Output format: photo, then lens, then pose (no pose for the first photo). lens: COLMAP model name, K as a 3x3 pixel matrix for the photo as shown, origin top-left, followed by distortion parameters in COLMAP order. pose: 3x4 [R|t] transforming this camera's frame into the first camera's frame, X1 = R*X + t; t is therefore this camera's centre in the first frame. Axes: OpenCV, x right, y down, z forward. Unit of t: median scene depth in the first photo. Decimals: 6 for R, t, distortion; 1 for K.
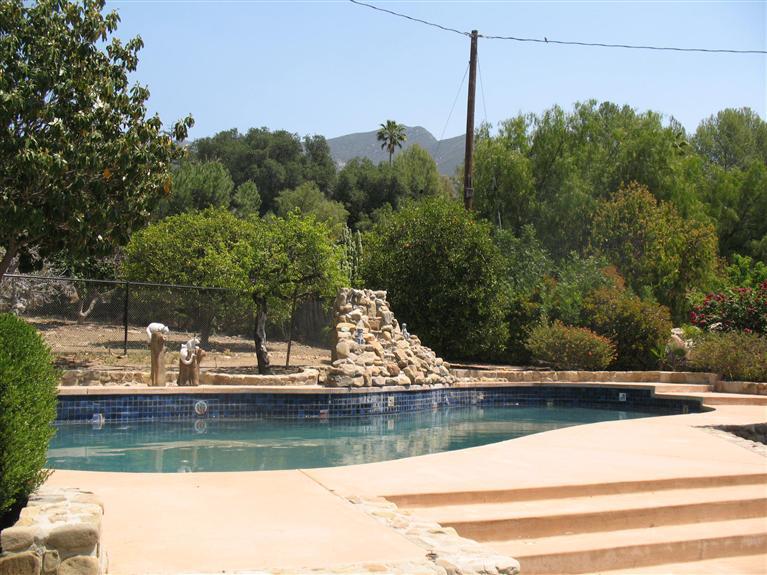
lens RADIAL K [[772.6, 0, 385.3], [0, 772.6, 310.3], [0, 0, 1]] dist [-0.178284, 0.185100]
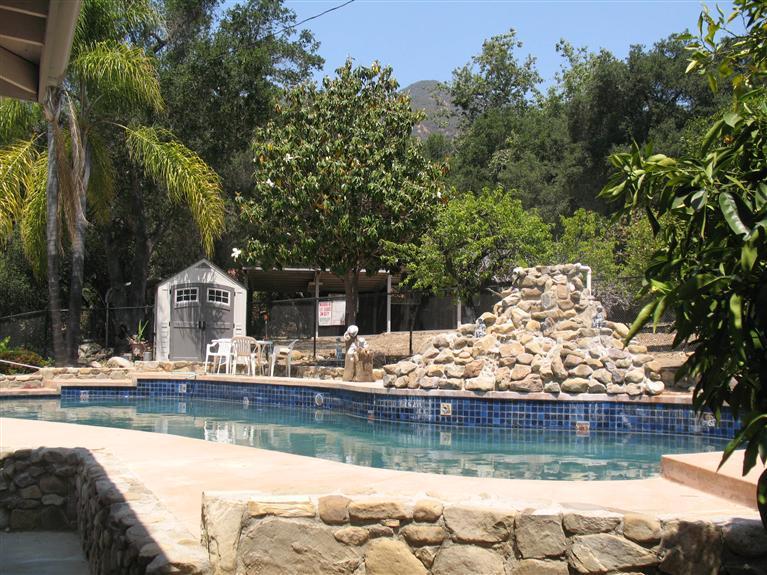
lens RADIAL K [[772.6, 0, 385.3], [0, 772.6, 310.3], [0, 0, 1]] dist [-0.178284, 0.185100]
pose [[0.111755, -0.067805, -0.991420, 0.706972], [0.052734, 0.996668, -0.062220, 0.056182], [0.992336, -0.045328, 0.114959, 0.759862]]
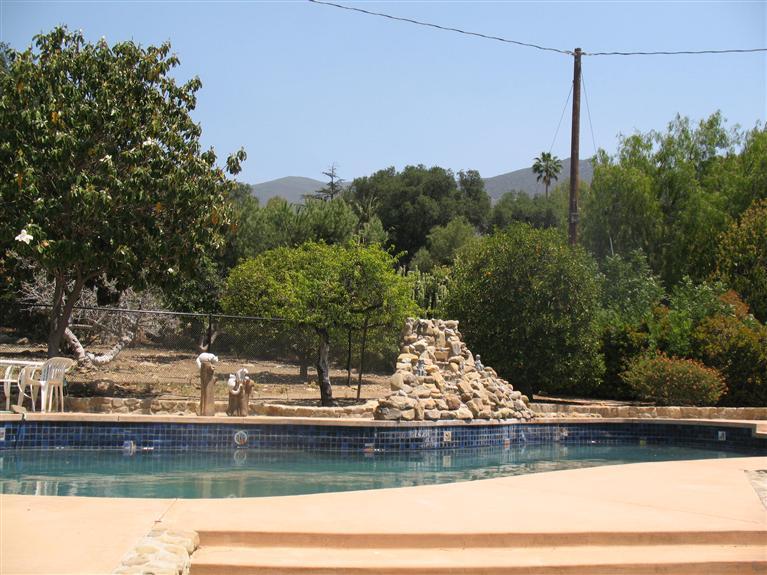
lens RADIAL K [[772.6, 0, 385.3], [0, 772.6, 310.3], [0, 0, 1]] dist [-0.178284, 0.185100]
pose [[0.975465, -0.013967, -0.219712, 0.127114], [0.003536, 0.998851, -0.047797, 0.007687], [0.220127, 0.045847, 0.974393, 0.050537]]
